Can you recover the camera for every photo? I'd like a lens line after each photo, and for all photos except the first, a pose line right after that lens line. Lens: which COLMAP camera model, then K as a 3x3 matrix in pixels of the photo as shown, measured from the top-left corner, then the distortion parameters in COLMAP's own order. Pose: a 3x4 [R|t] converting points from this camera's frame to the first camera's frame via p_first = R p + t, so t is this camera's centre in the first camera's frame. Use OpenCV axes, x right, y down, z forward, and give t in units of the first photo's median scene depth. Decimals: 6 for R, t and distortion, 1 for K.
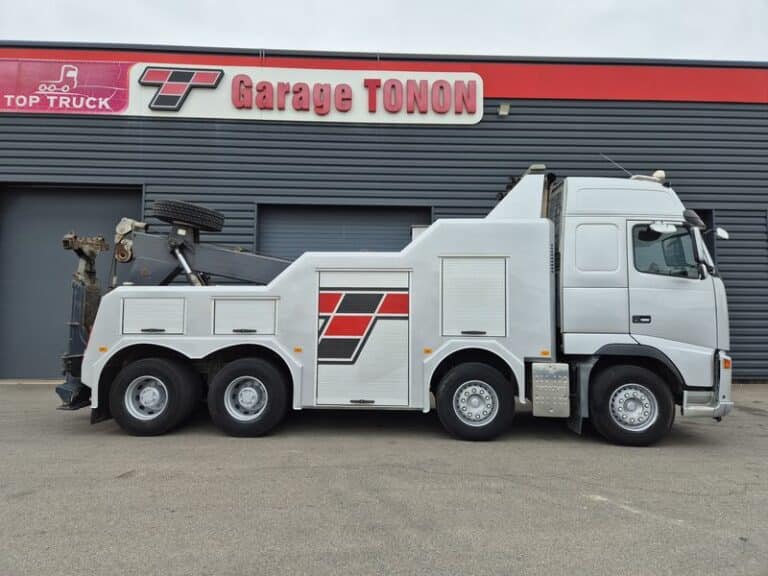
lens RADIAL K [[514.2, 0, 382.1], [0, 514.2, 251.6], [0, 0, 1]] dist [0.091553, -0.083923]
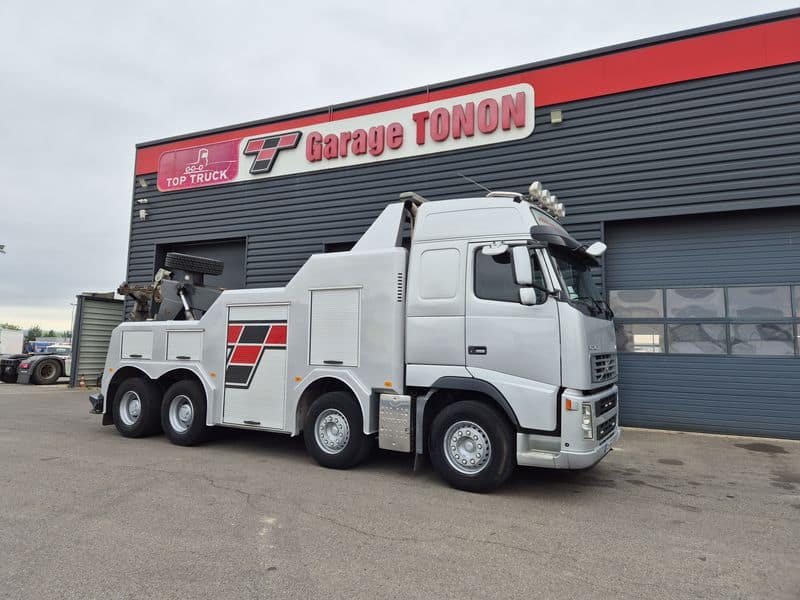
lens RADIAL K [[535.6, 0, 398.0], [0, 535.6, 262.1], [0, 0, 1]] dist [0.091553, -0.083923]
pose [[0.883646, -0.064540, -0.463685, 0.775855], [0.048742, 0.997752, -0.045989, 0.011665], [0.465611, 0.018037, 0.884806, 0.096899]]
